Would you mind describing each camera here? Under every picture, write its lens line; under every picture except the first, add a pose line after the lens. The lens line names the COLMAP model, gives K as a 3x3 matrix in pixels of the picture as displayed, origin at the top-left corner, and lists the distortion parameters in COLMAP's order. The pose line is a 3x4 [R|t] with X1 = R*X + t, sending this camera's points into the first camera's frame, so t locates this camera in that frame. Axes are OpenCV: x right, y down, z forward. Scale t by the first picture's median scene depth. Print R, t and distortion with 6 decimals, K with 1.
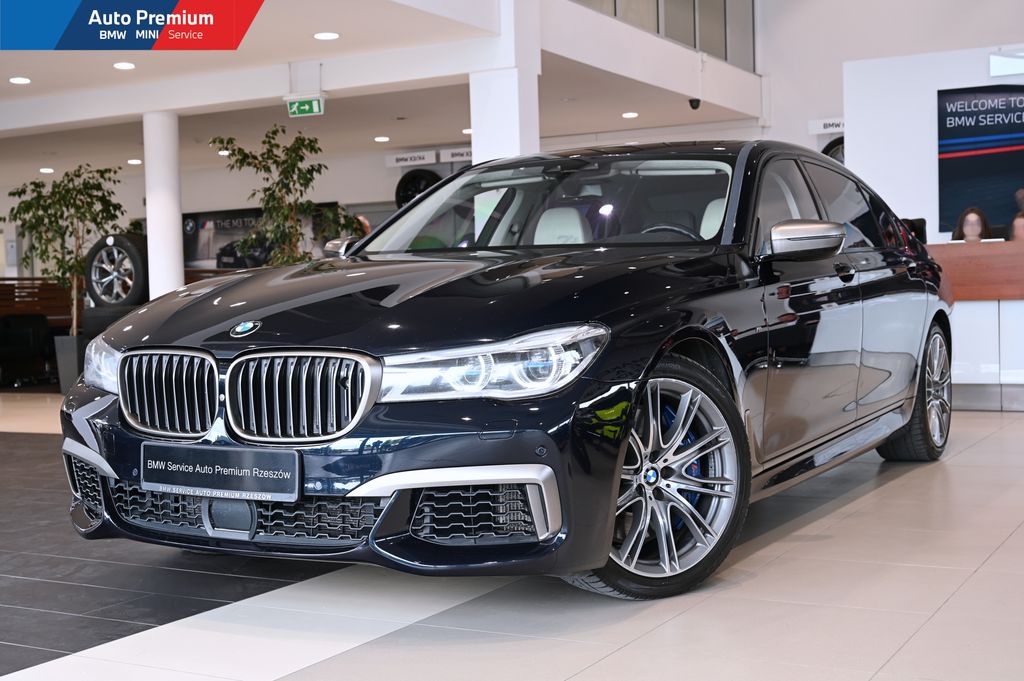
lens RADIAL K [[1356.0, 0, 512.1], [0, 1356.0, 342.5], [0, 0, 1]] dist [0.100145, 0.000000]
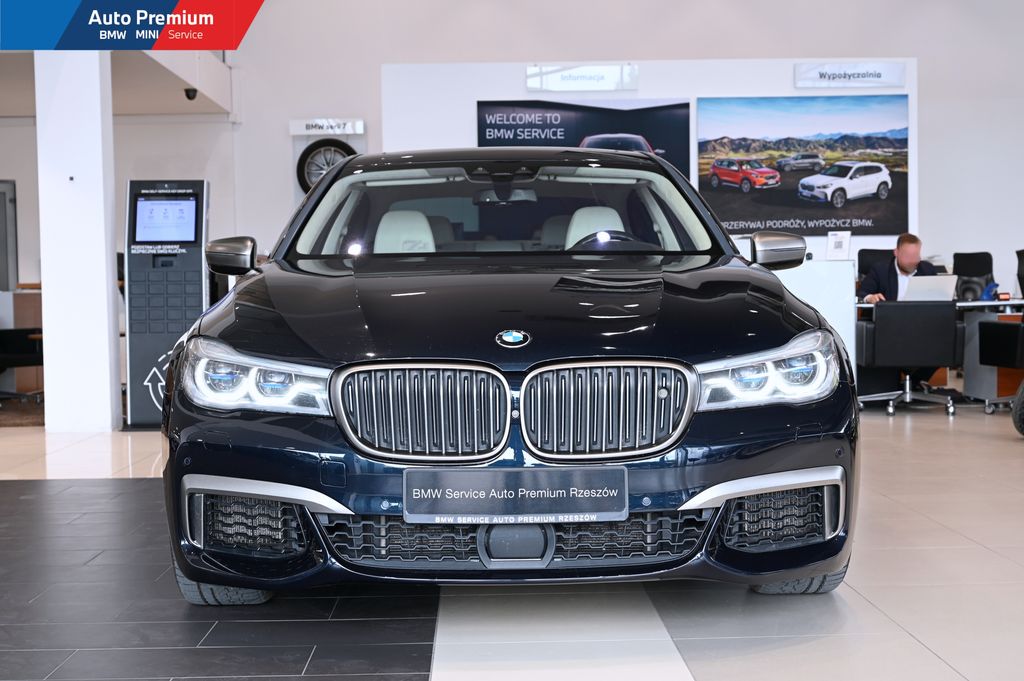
lens RADIAL K [[1513.9, 0, 511.9], [0, 1513.9, 340.2], [0, 0, 1]] dist [0.017215, 0.000000]
pose [[0.864557, -0.014347, 0.502329, -0.705788], [0.020999, 0.999751, -0.007587, -0.001891], [-0.502095, 0.017108, 0.864643, 0.114949]]
